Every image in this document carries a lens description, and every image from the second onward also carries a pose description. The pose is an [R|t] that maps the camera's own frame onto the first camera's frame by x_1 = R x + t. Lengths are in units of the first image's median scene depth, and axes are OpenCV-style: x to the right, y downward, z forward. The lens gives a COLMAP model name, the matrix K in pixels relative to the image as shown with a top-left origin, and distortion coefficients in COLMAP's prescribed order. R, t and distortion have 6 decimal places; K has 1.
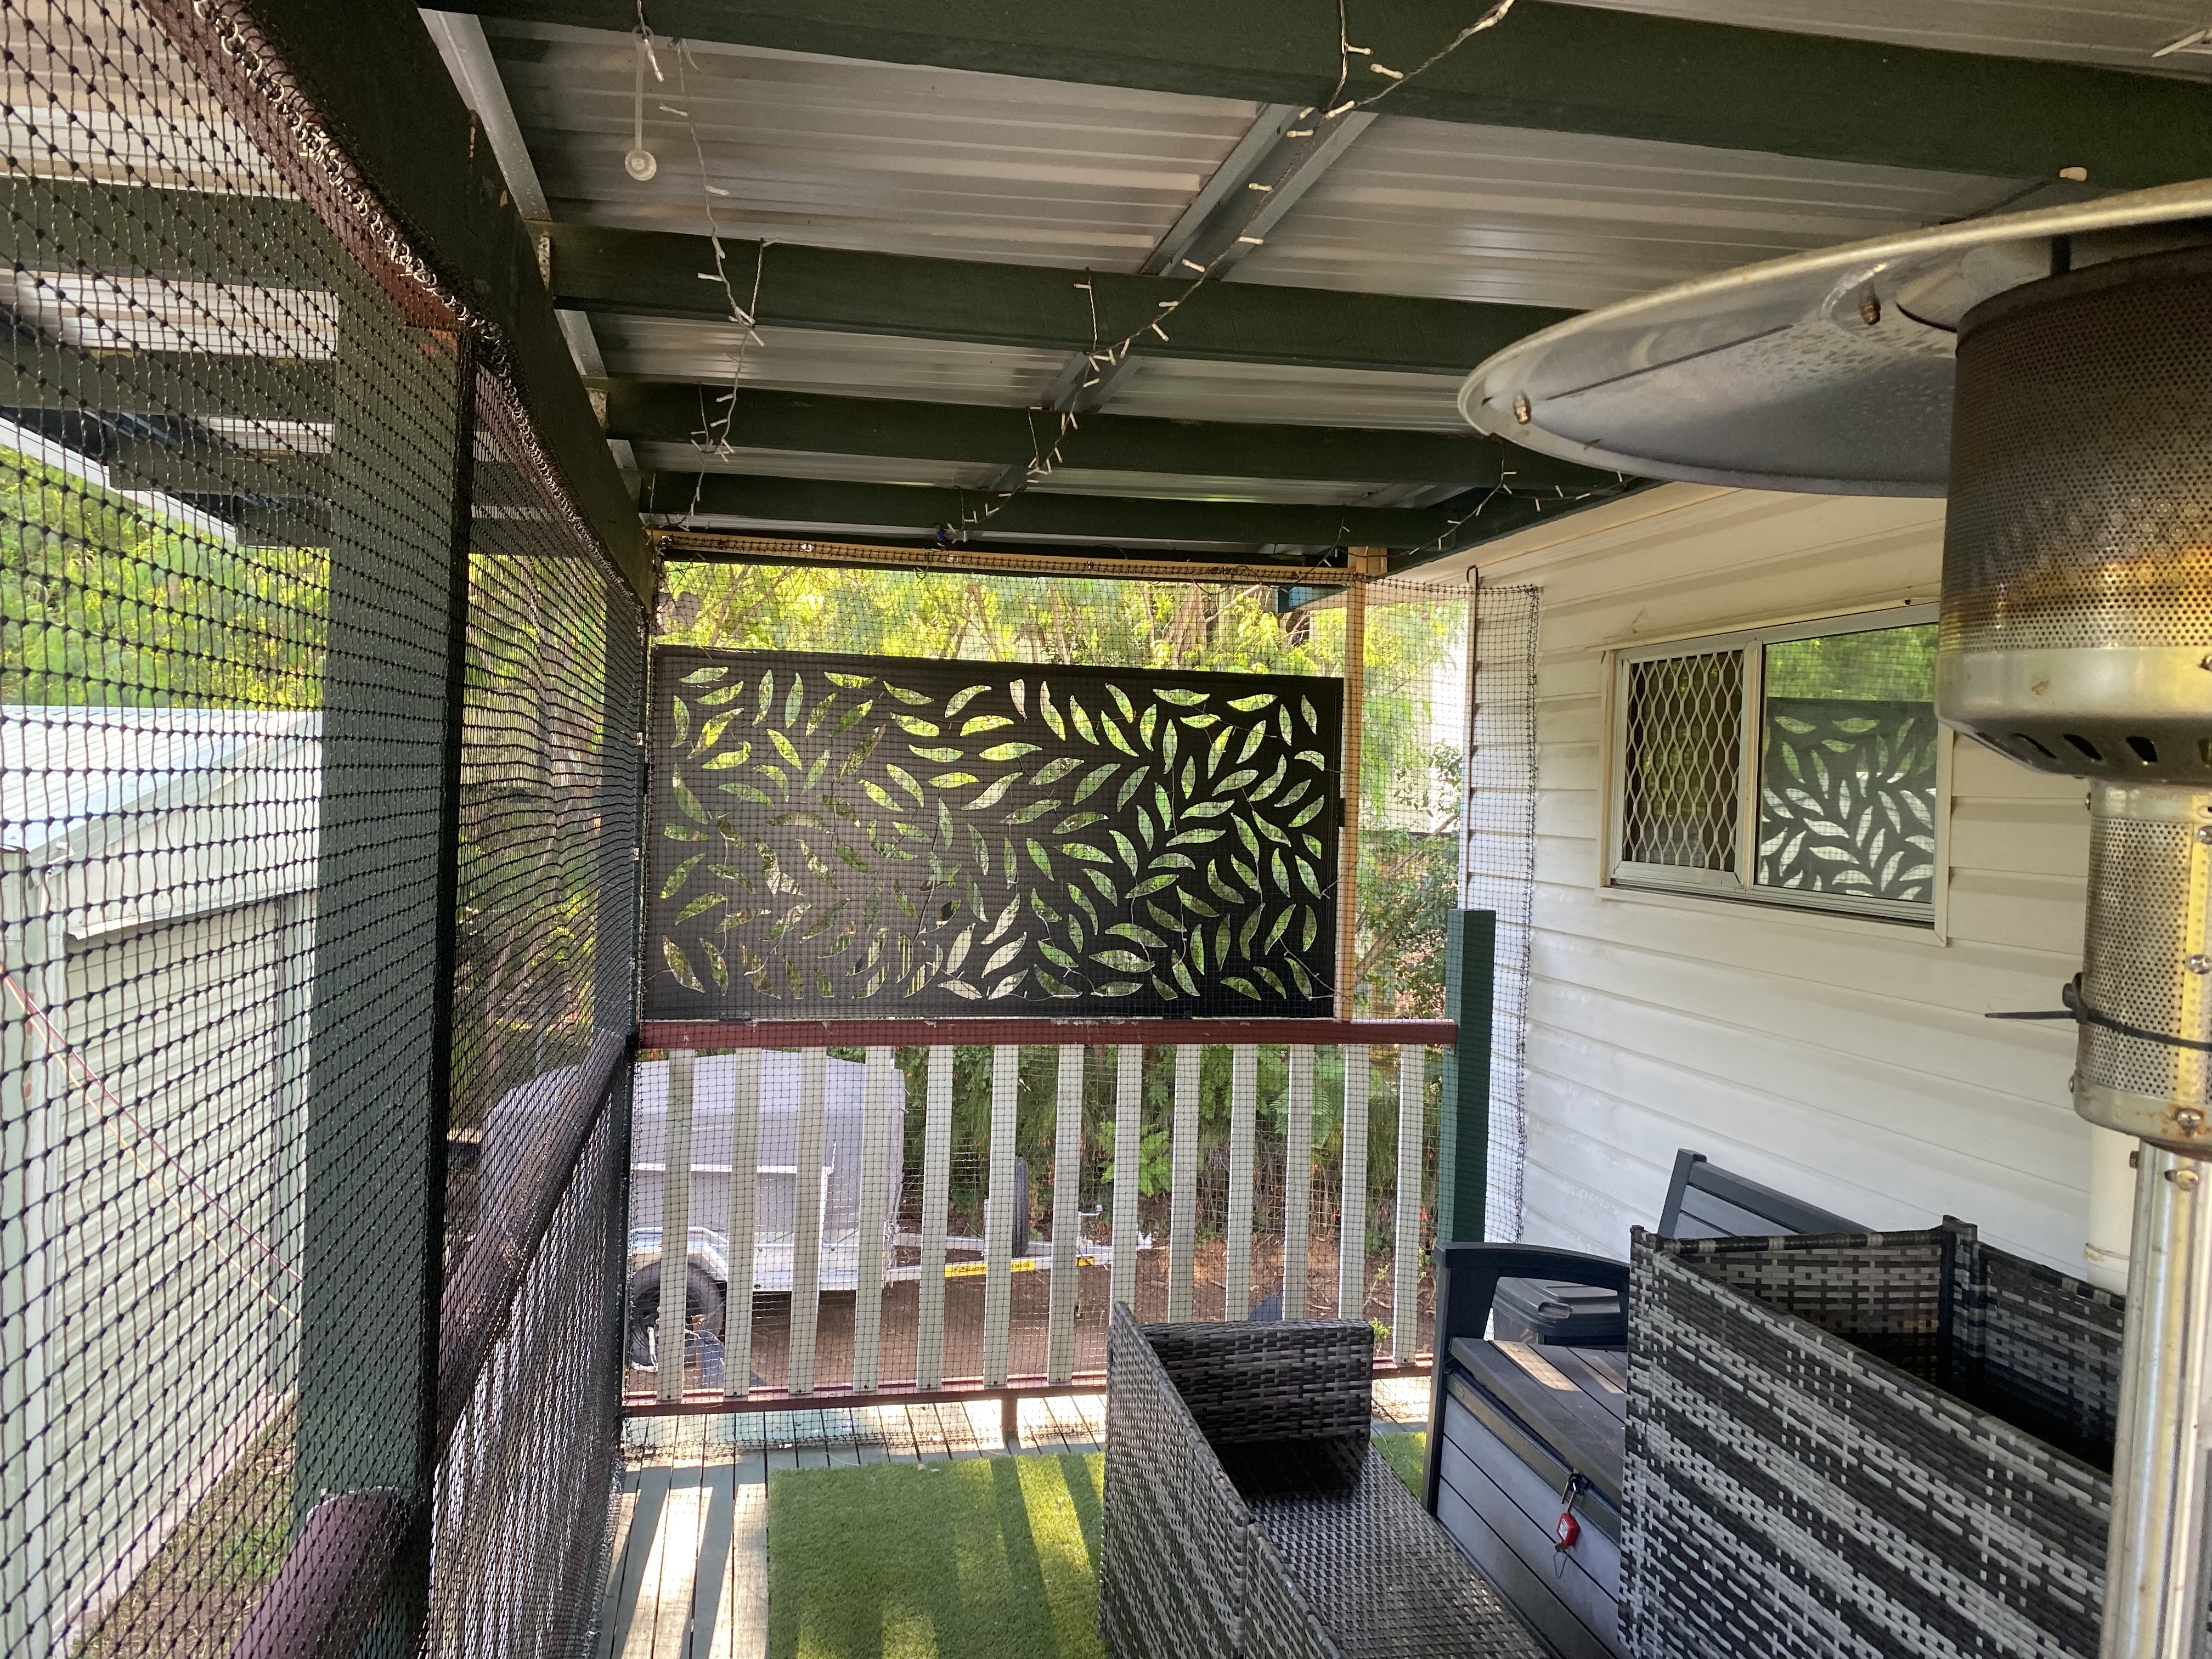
lens RADIAL K [[1689.3, 0, 1126.3], [0, 1689.3, 815.7], [0, 0, 1]] dist [0.055712, -0.048838]
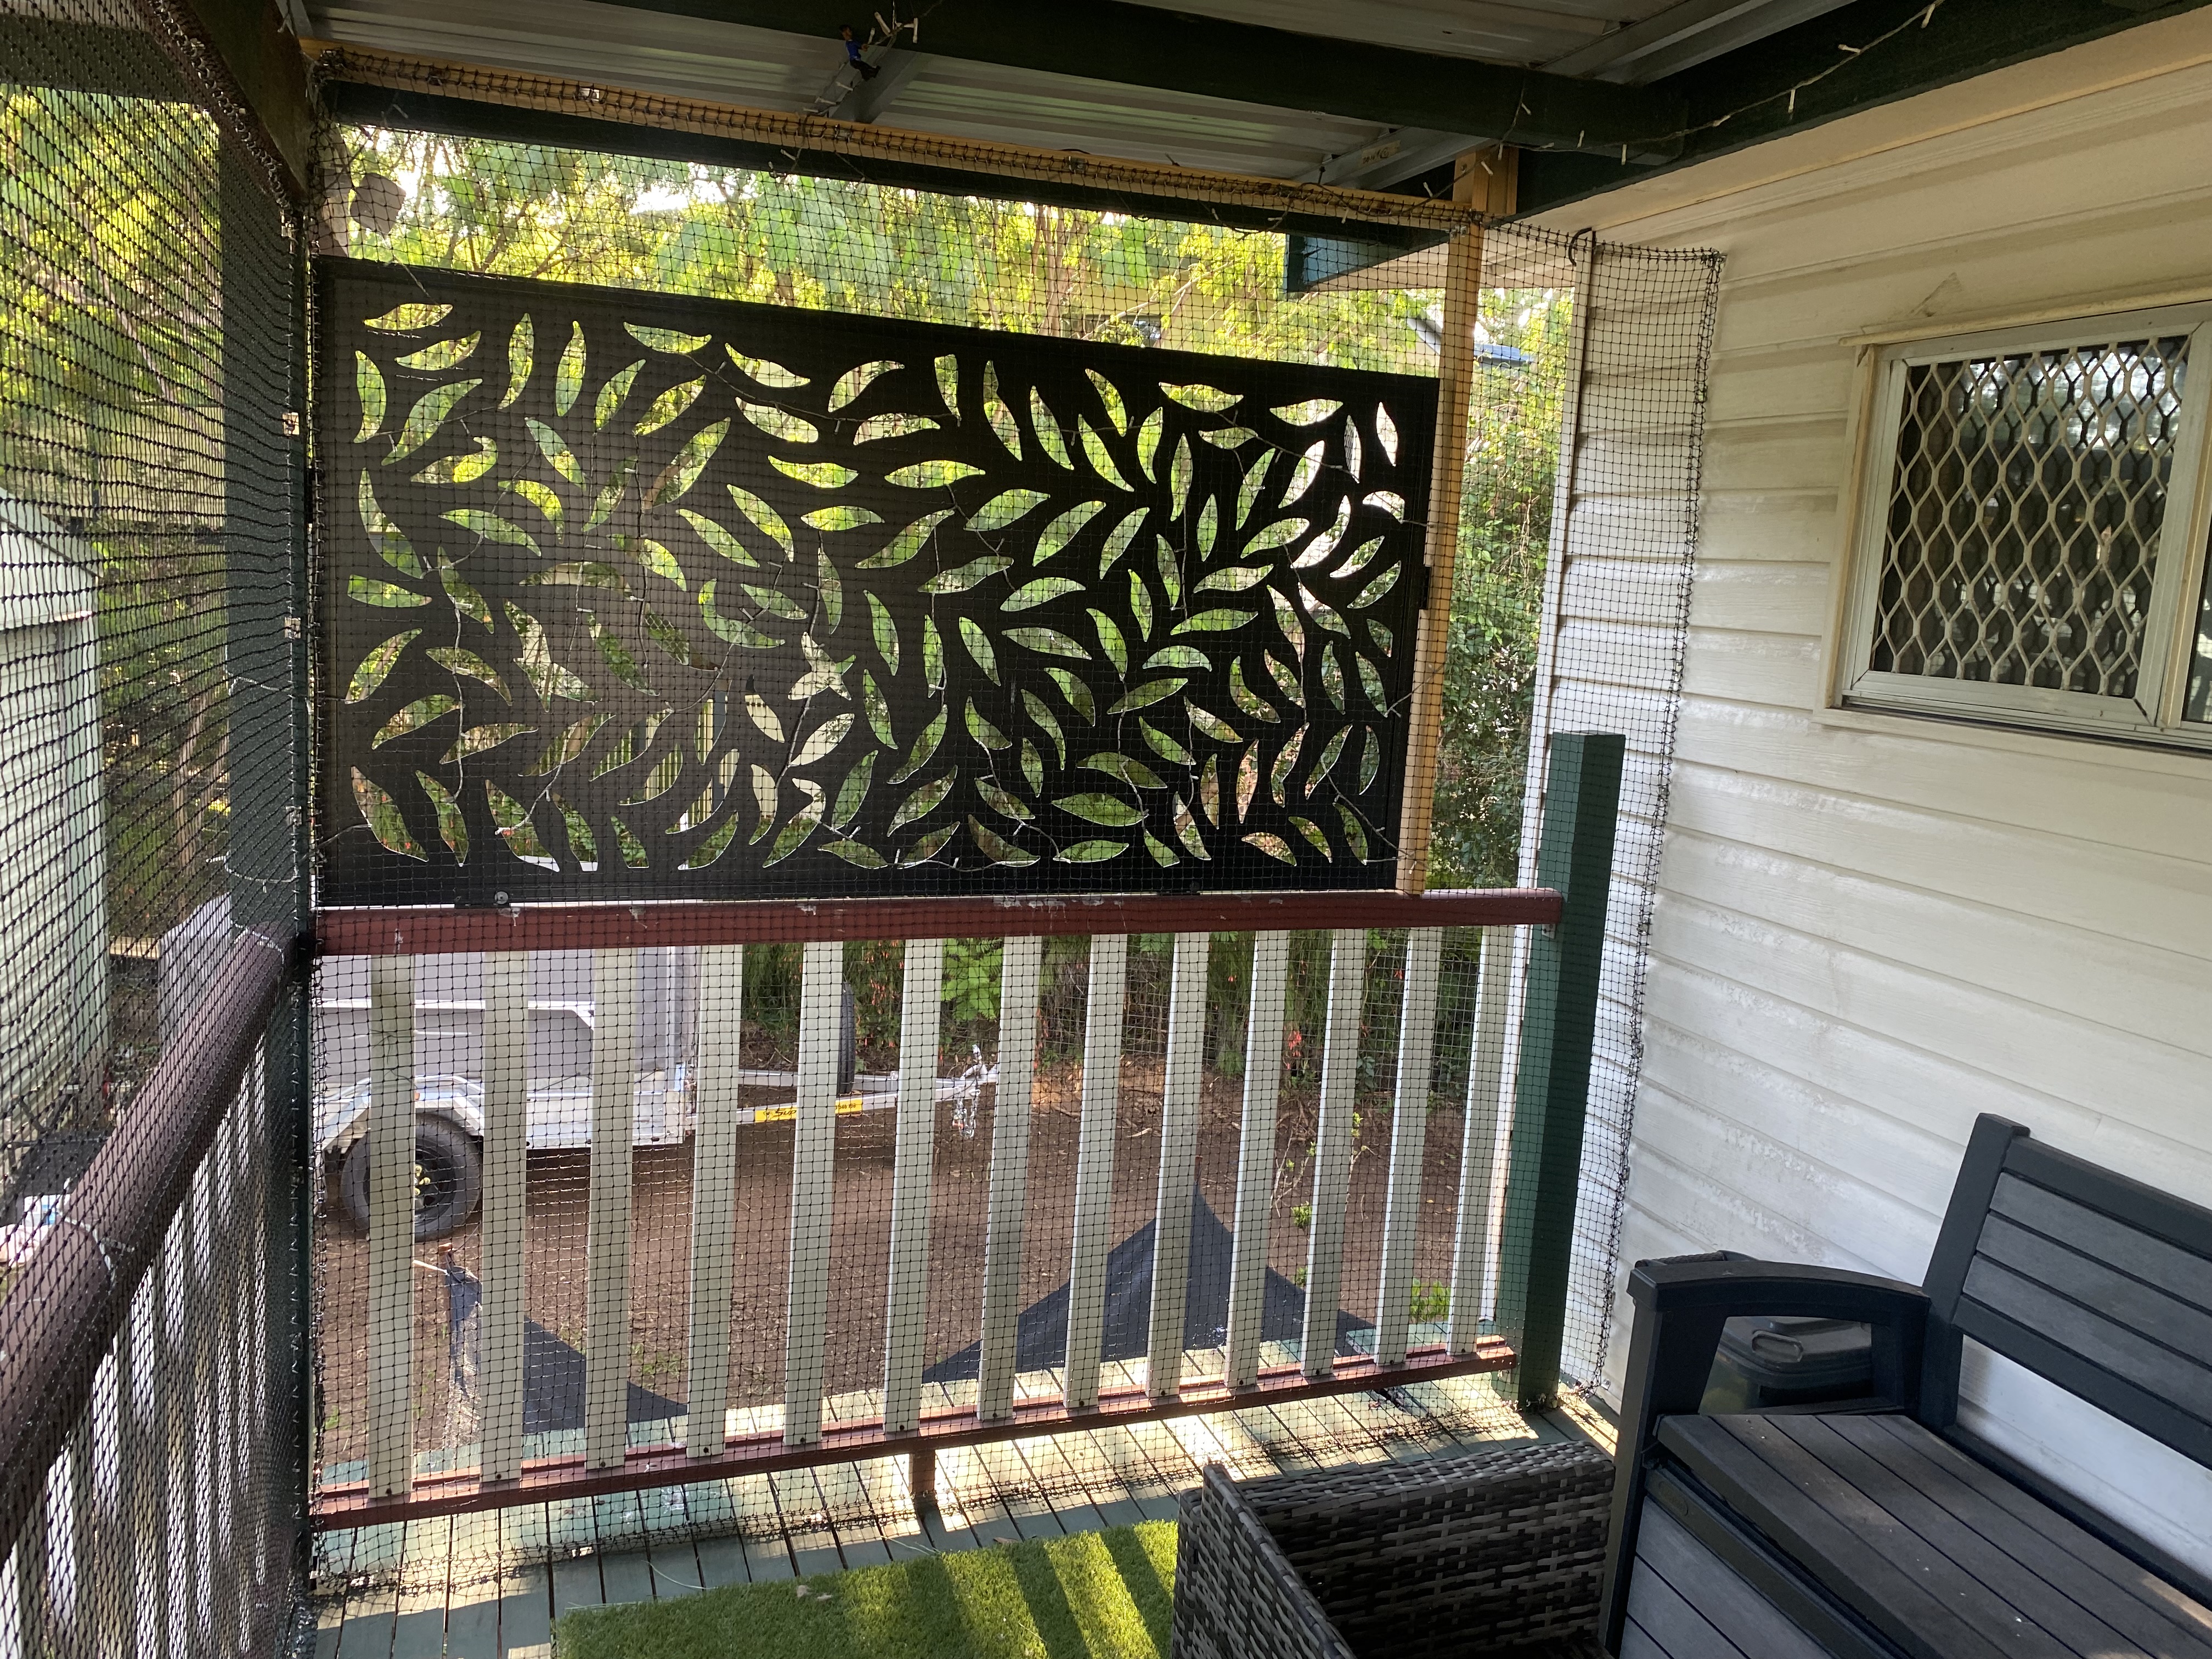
lens RADIAL K [[1689.3, 0, 1140.1], [0, 1689.3, 817.3], [0, 0, 1]] dist [0.055712, -0.048838]
pose [[0.990082, 0.005444, 0.140385, -0.080053], [-0.024718, 0.990411, 0.135924, -0.000112], [-0.138299, -0.138046, 0.980723, 0.359990]]
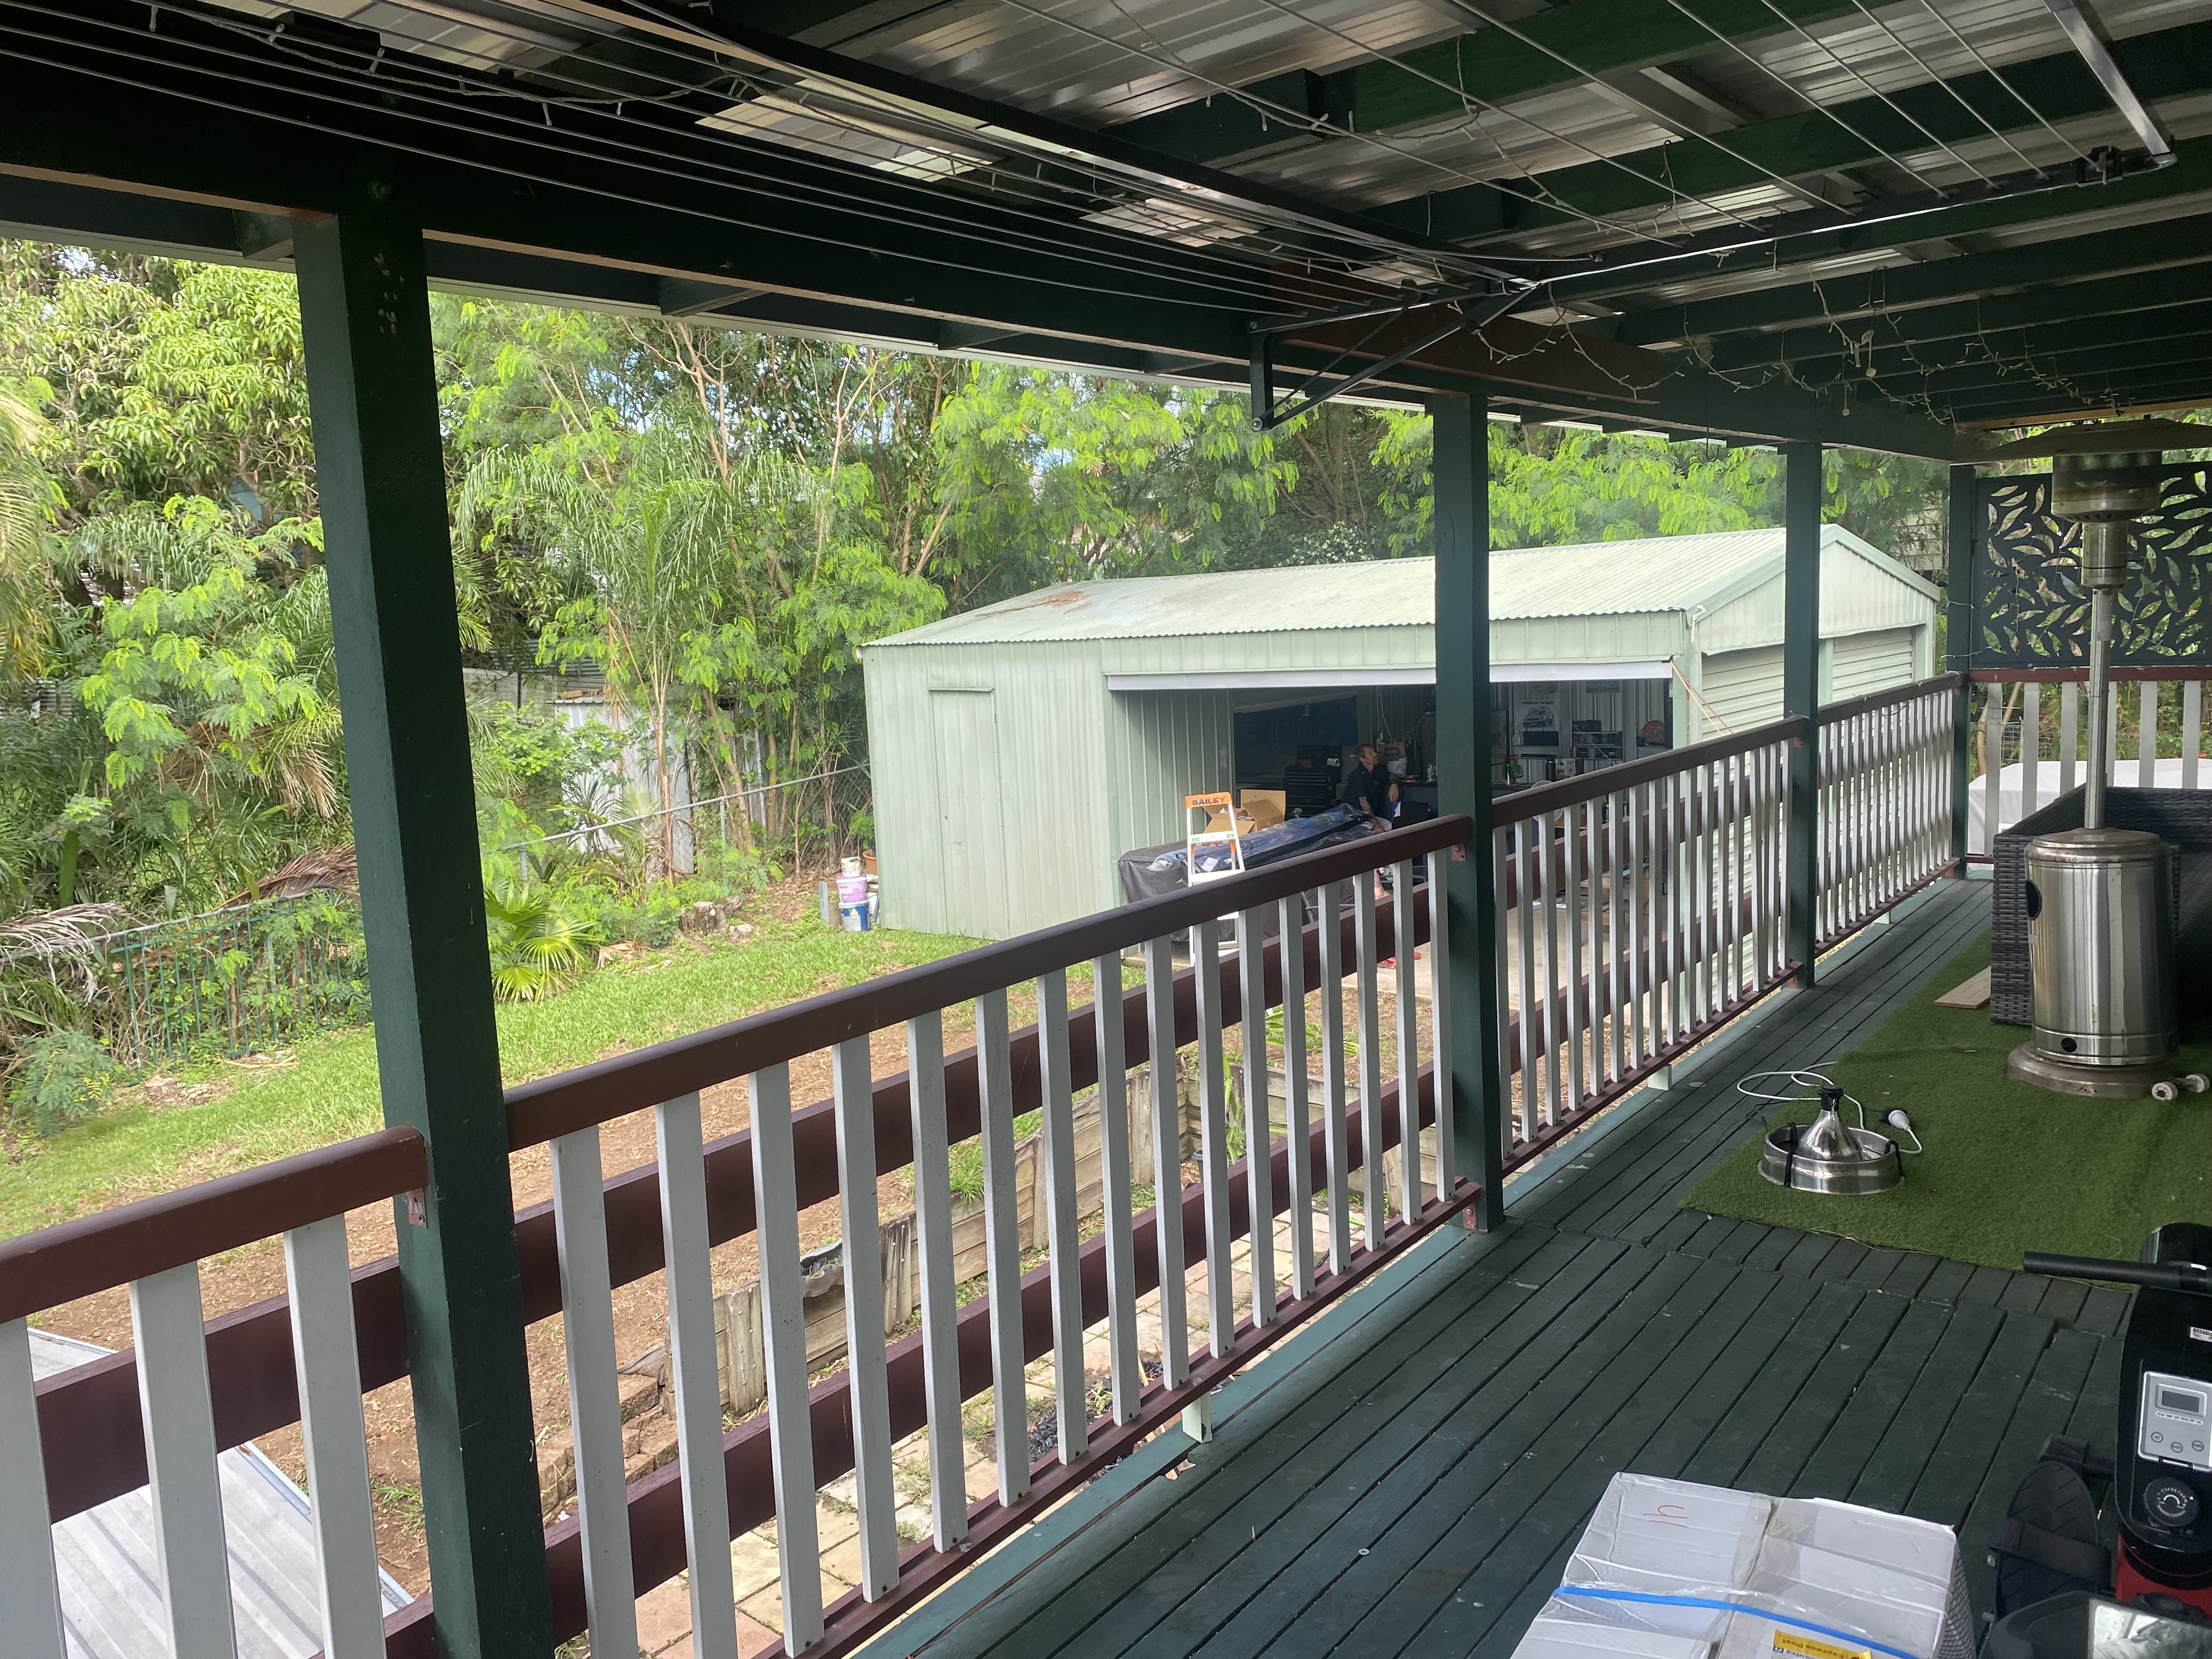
lens RADIAL K [[1689.3, 0, 1103.6], [0, 1689.3, 817.9], [0, 0, 1]] dist [0.055712, -0.048838]
pose [[0.646312, 0.033599, -0.762333, 0.566205], [0.054185, 0.994488, 0.089769, 0.055169], [0.761147, -0.099326, 0.640929, -1.036535]]
